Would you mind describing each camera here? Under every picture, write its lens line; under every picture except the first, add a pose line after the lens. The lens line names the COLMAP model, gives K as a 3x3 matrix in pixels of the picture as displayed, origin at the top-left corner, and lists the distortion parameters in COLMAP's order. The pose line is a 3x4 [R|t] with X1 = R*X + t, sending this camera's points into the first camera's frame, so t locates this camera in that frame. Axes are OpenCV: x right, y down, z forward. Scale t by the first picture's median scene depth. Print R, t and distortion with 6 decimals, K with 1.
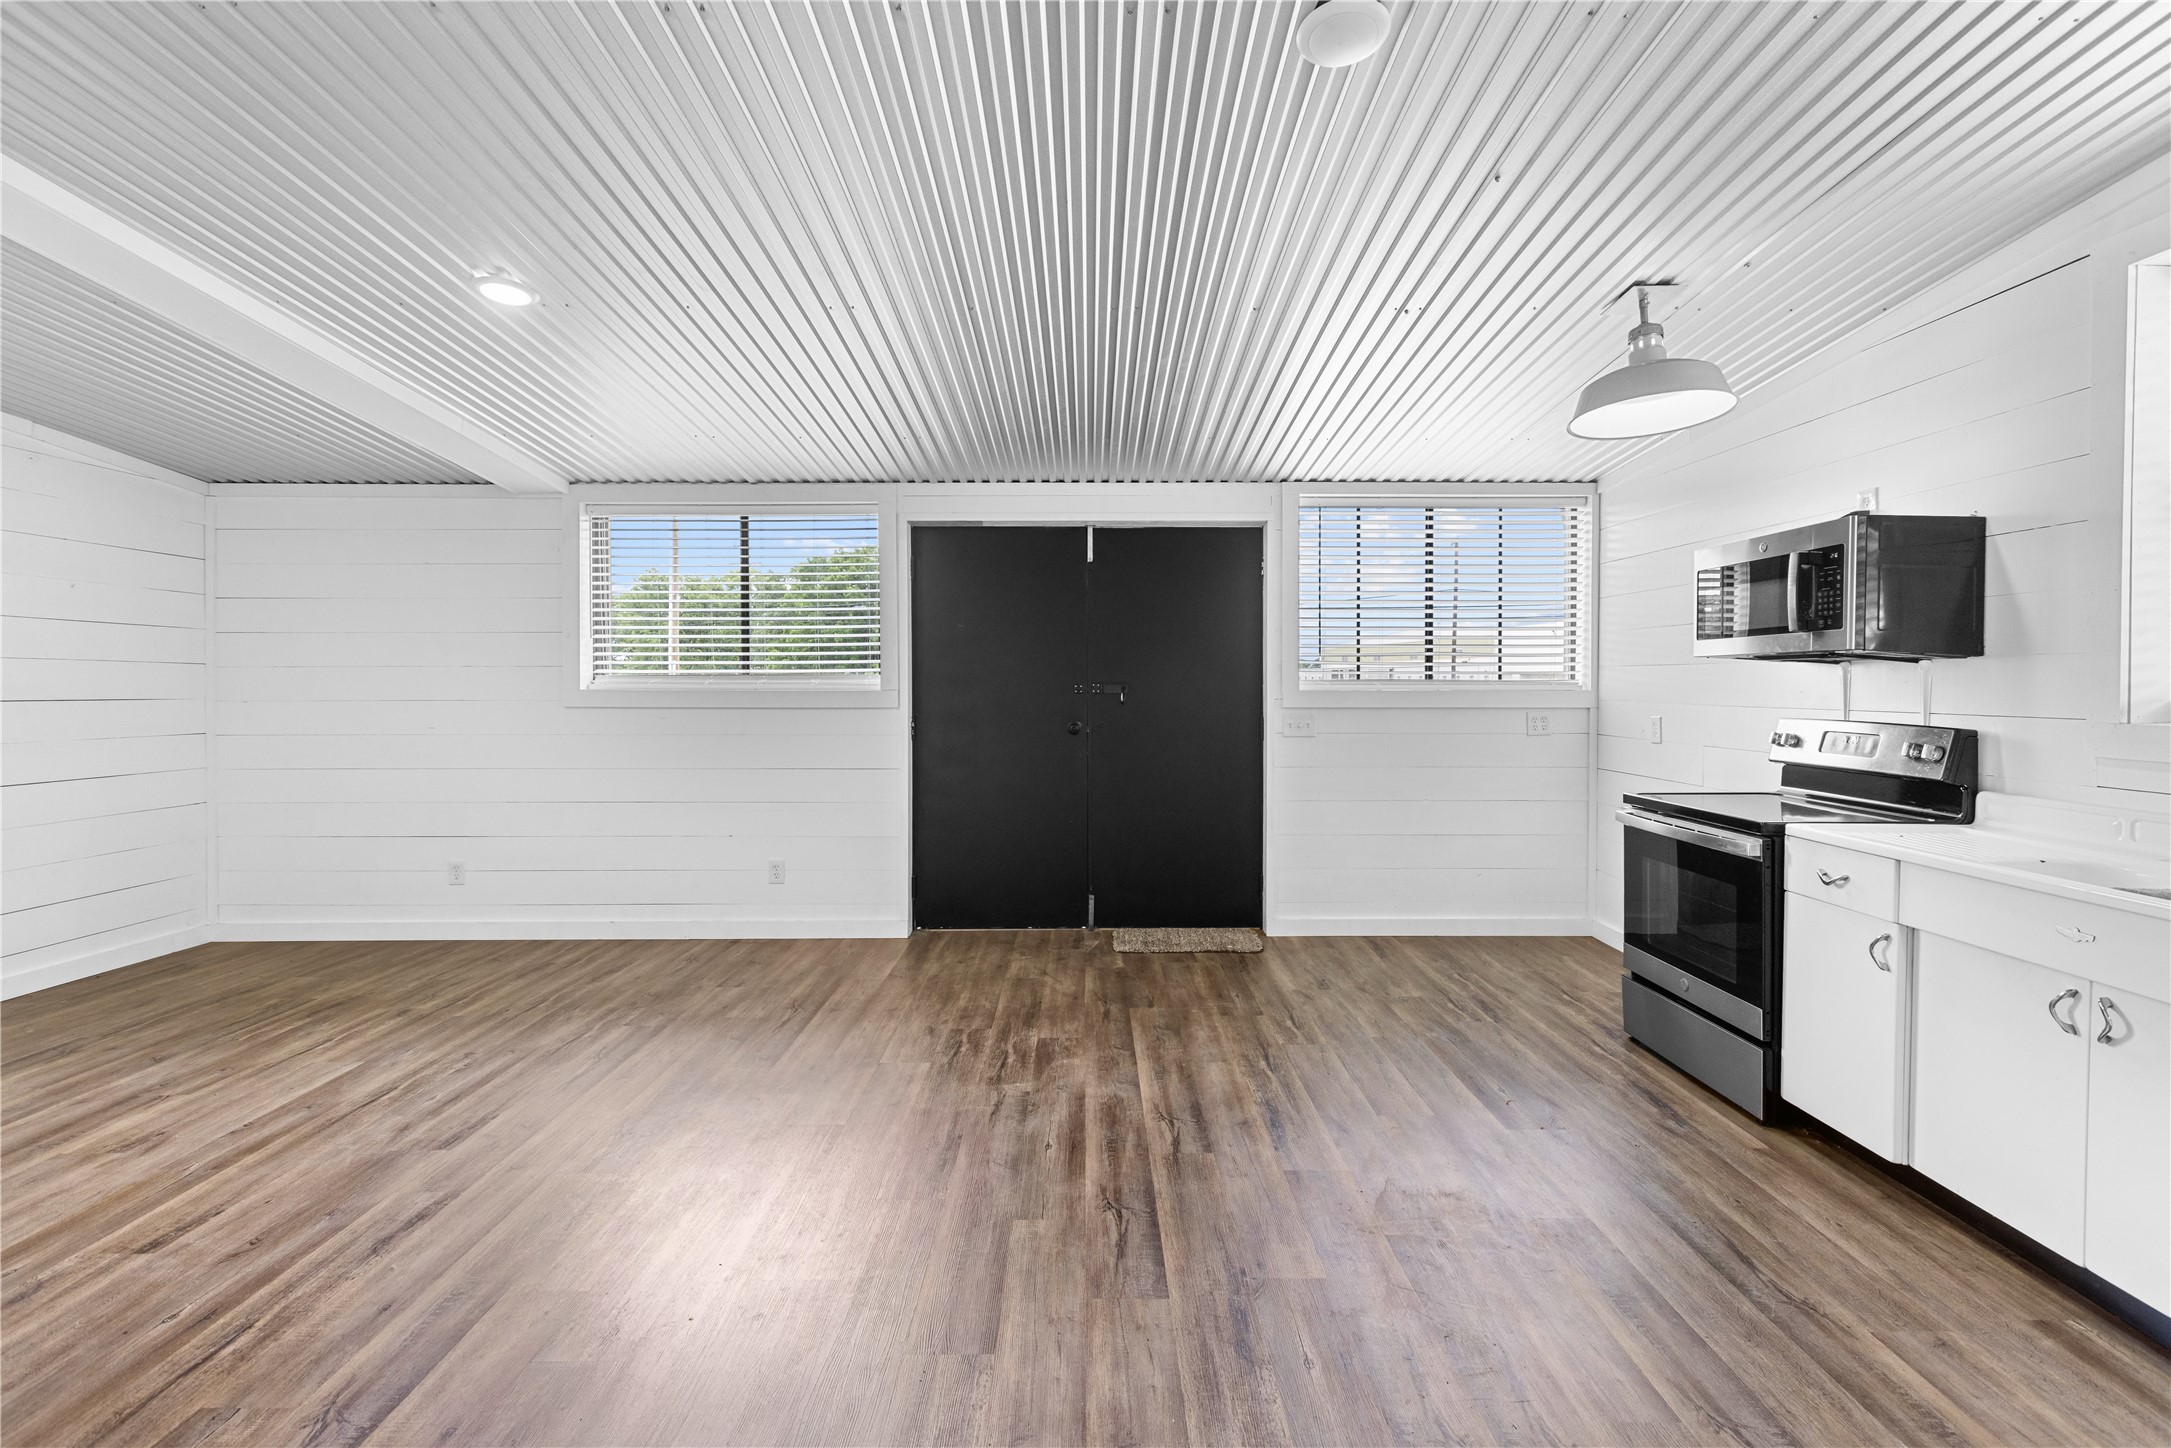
lens RADIAL K [[981.8, 0, 1082.5], [0, 981.8, 675.1], [0, 0, 1]] dist [-0.005638, -0.001355]
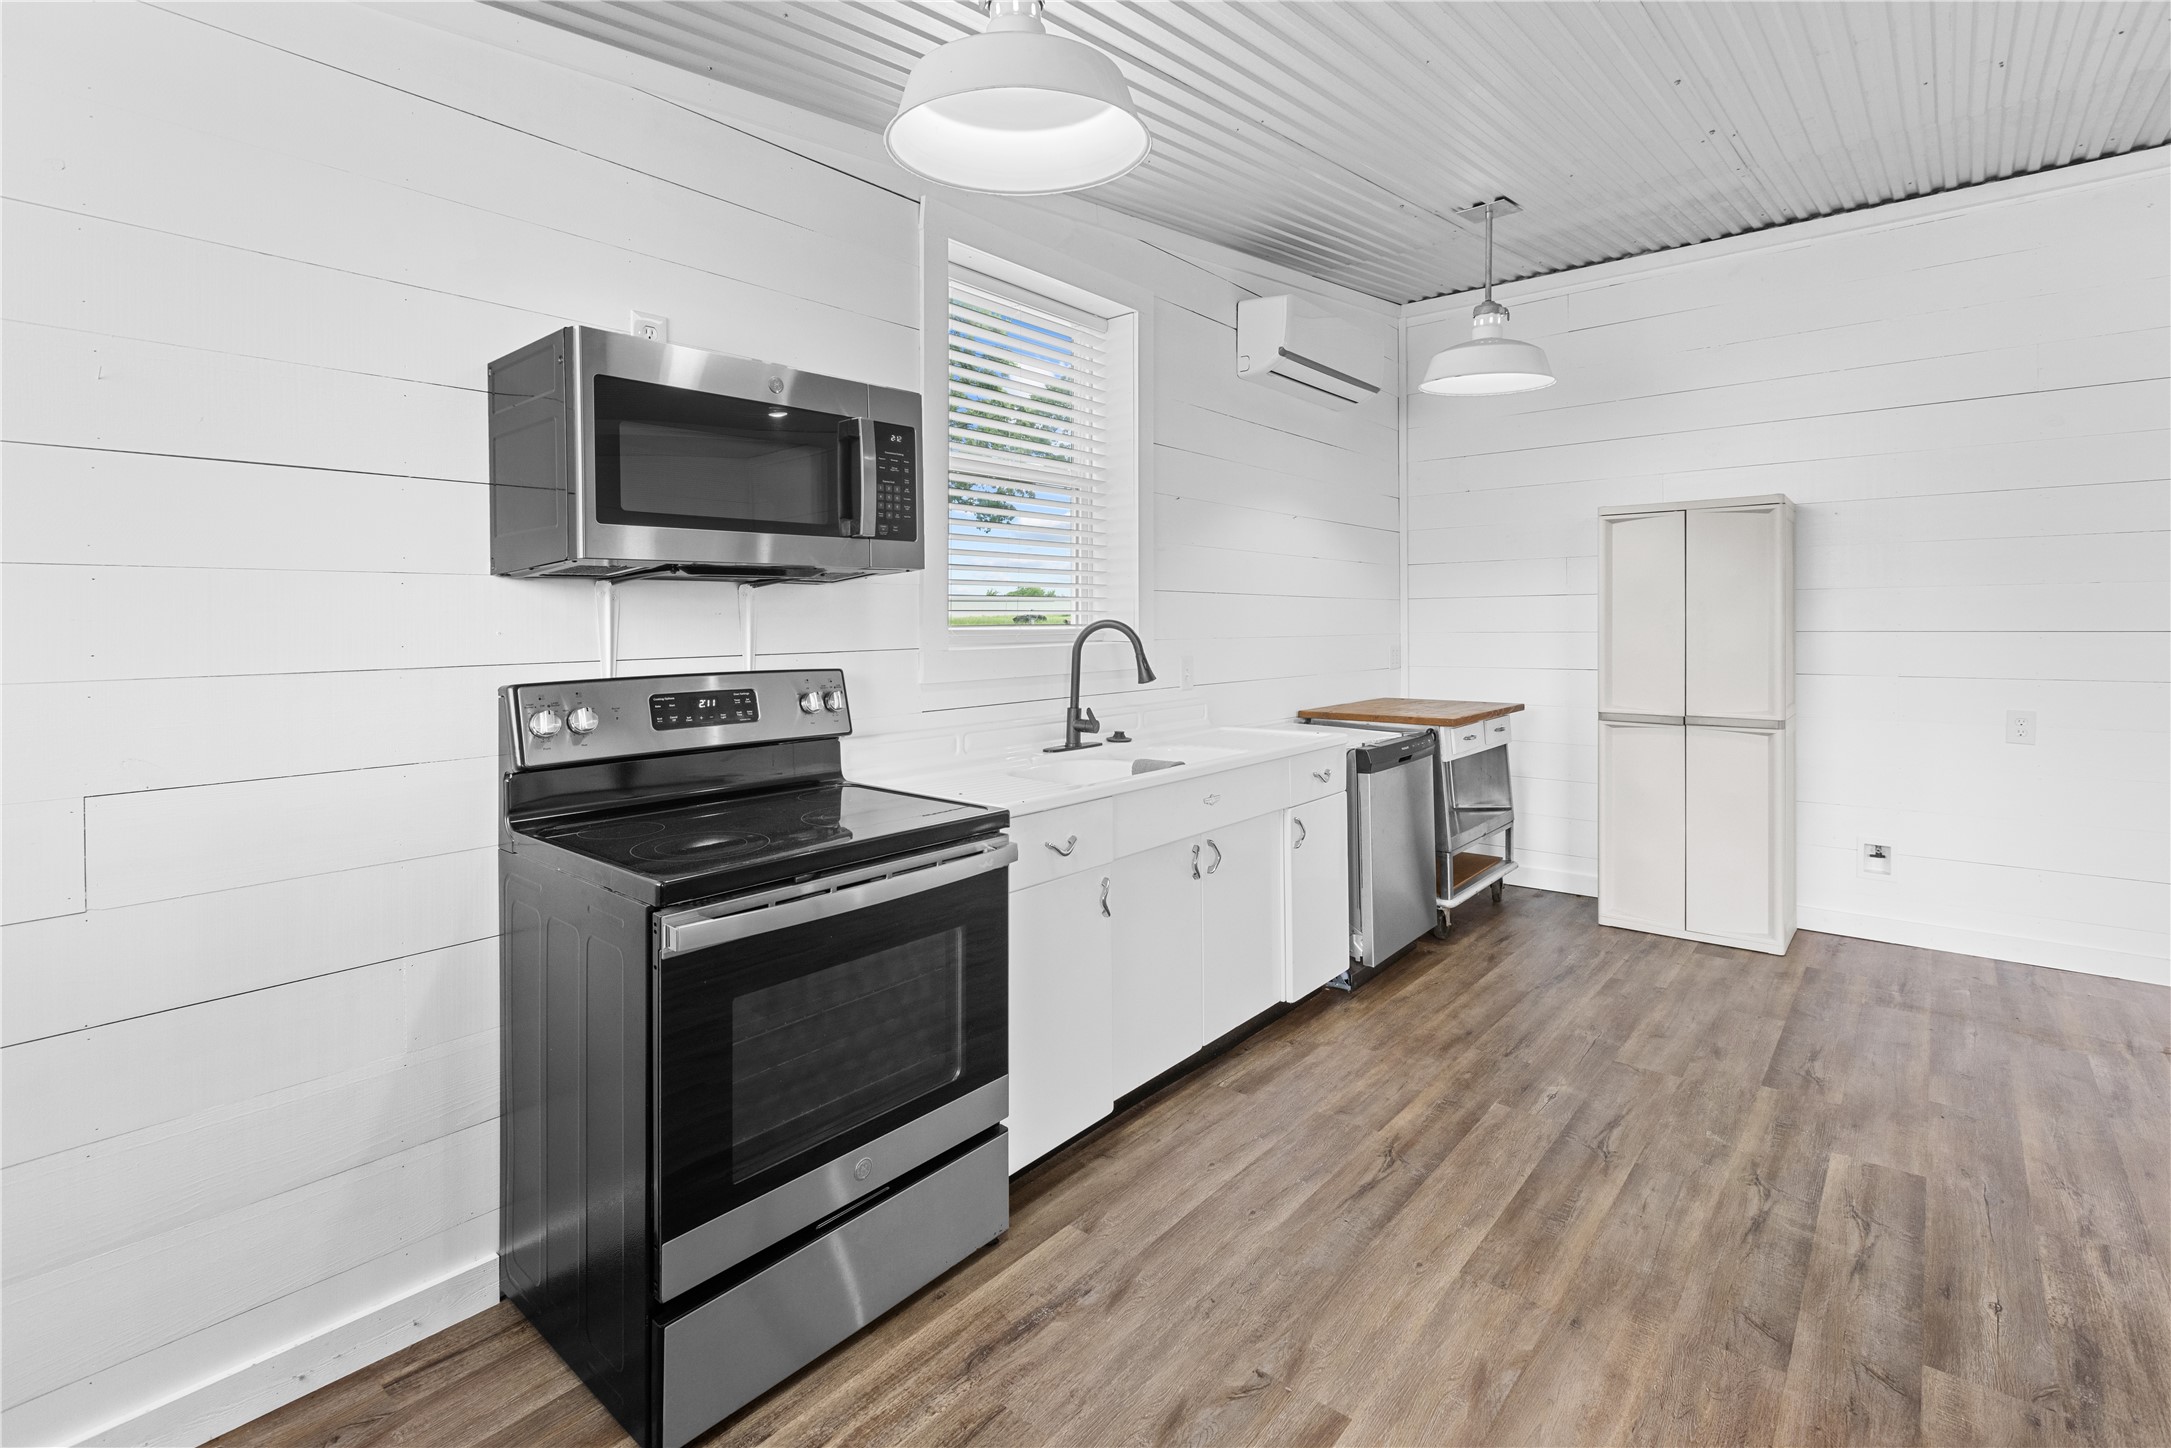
lens RADIAL K [[981.8, 0, 1089.7], [0, 981.8, 641.5], [0, 0, 1]] dist [-0.005638, -0.001355]
pose [[-0.758158, -0.015310, 0.651891, 0.187731], [0.000904, 0.999699, 0.024529, 0.009632], [-0.652070, 0.019186, -0.757916, 1.470621]]
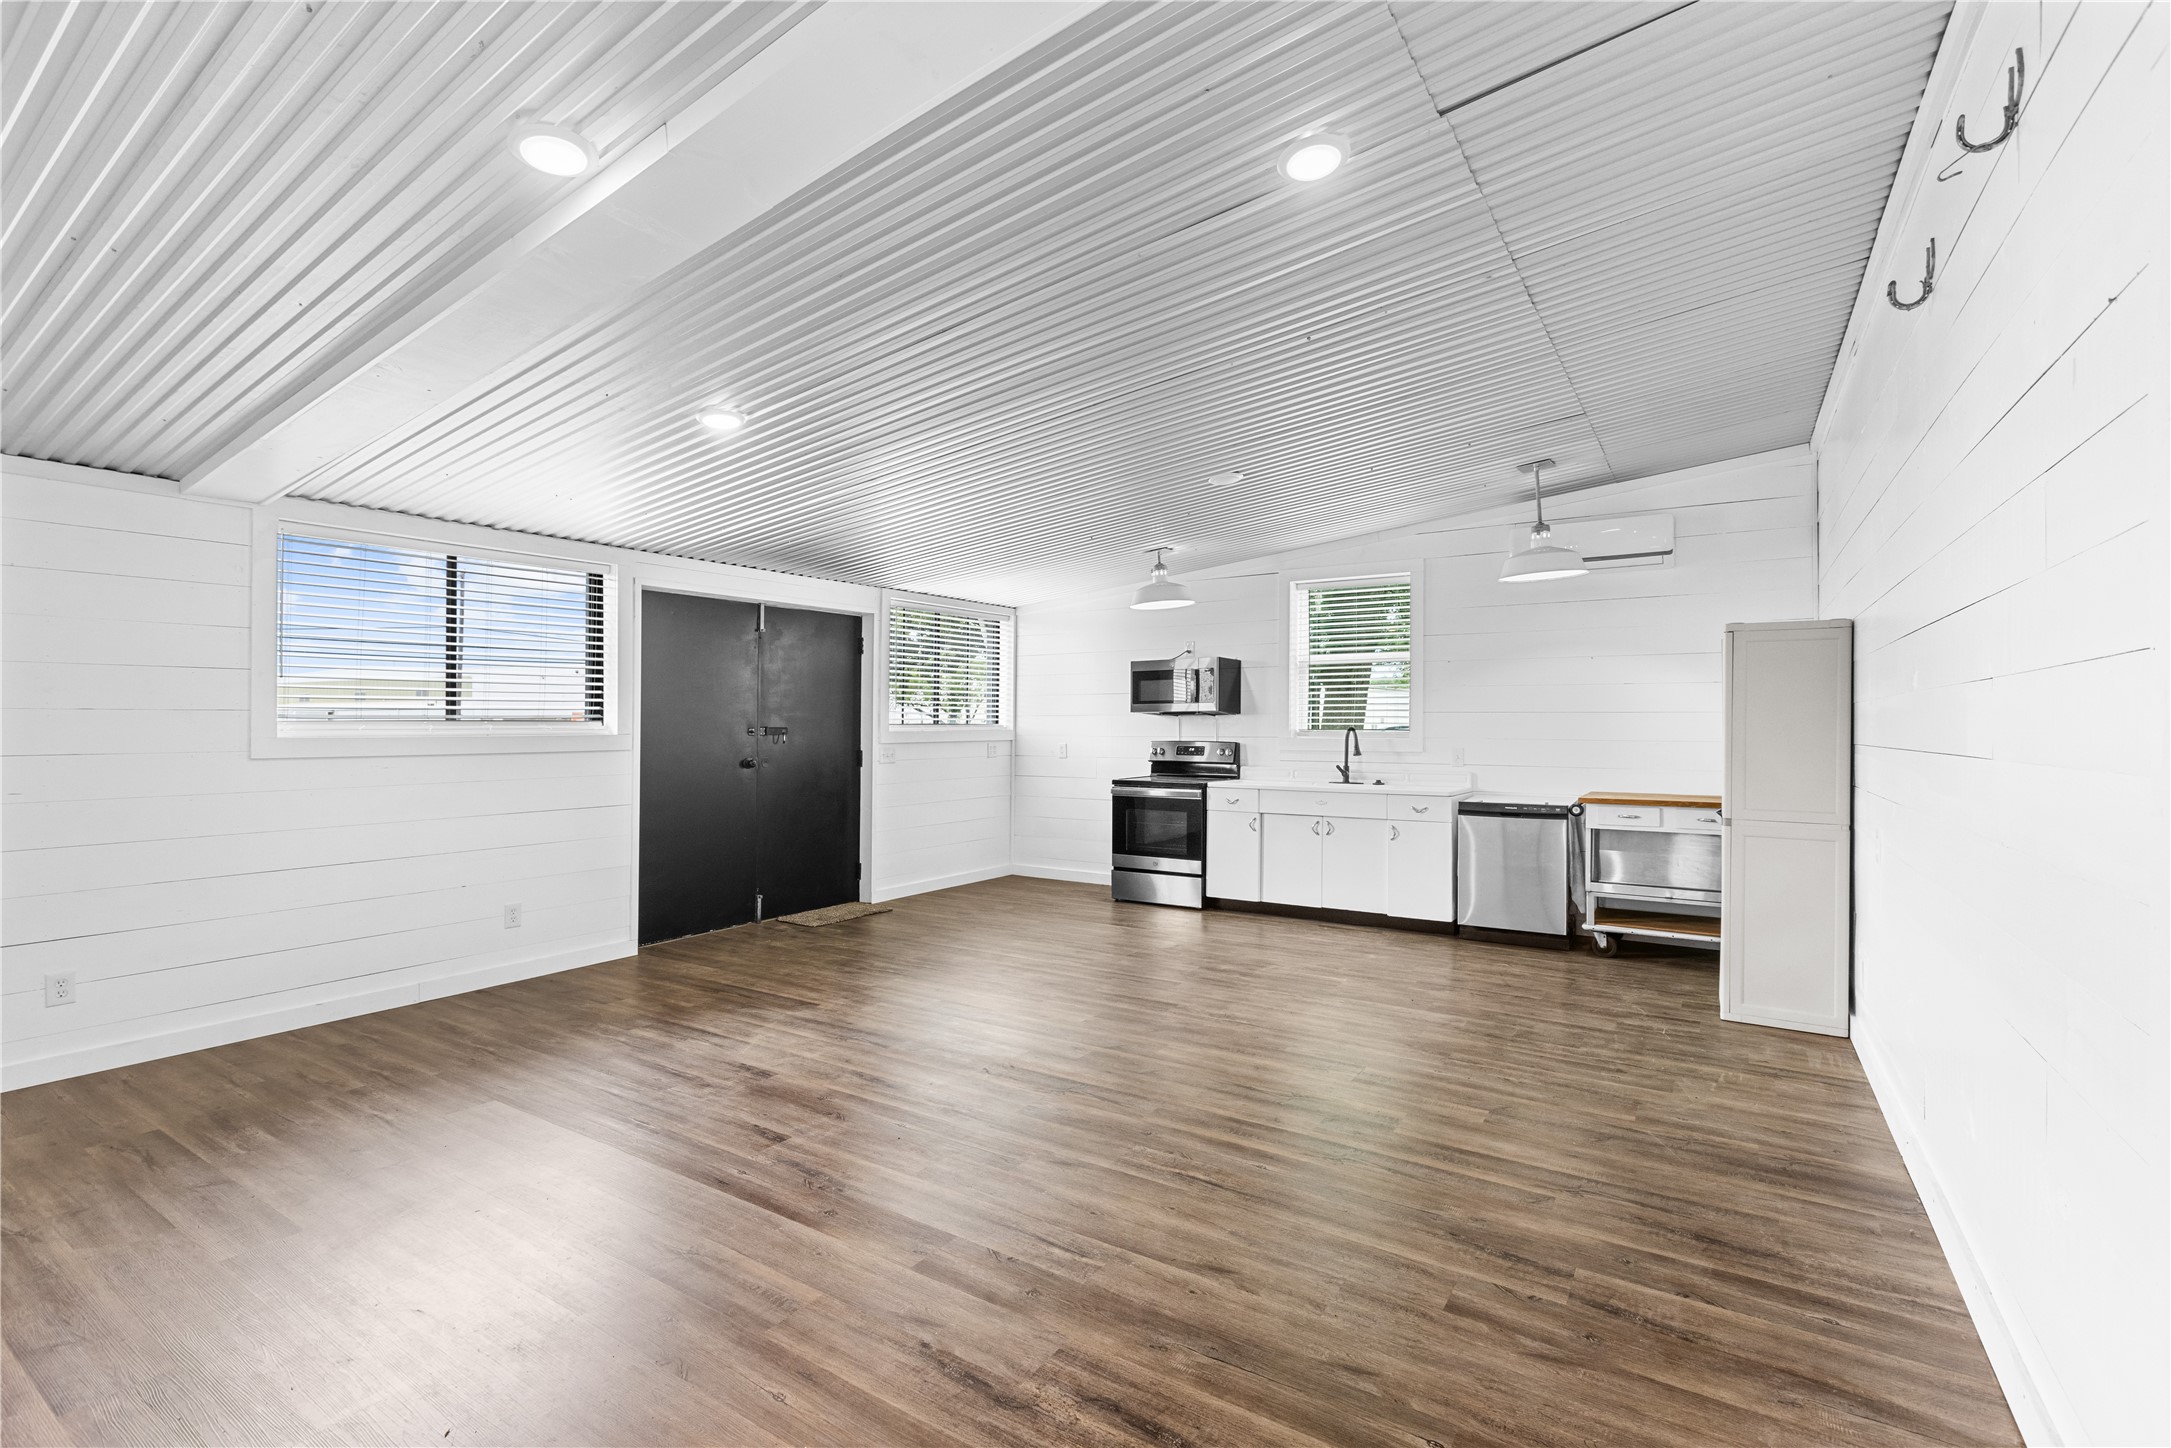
lens RADIAL K [[981.8, 0, 1100.1], [0, 981.8, 724.1], [0, 0, 1]] dist [-0.005638, -0.001355]
pose [[0.545738, -0.002146, 0.837953, -1.420246], [-0.000003, 0.999997, 0.002563, 0.001640], [-0.837956, -0.001402, 0.545736, -0.097565]]
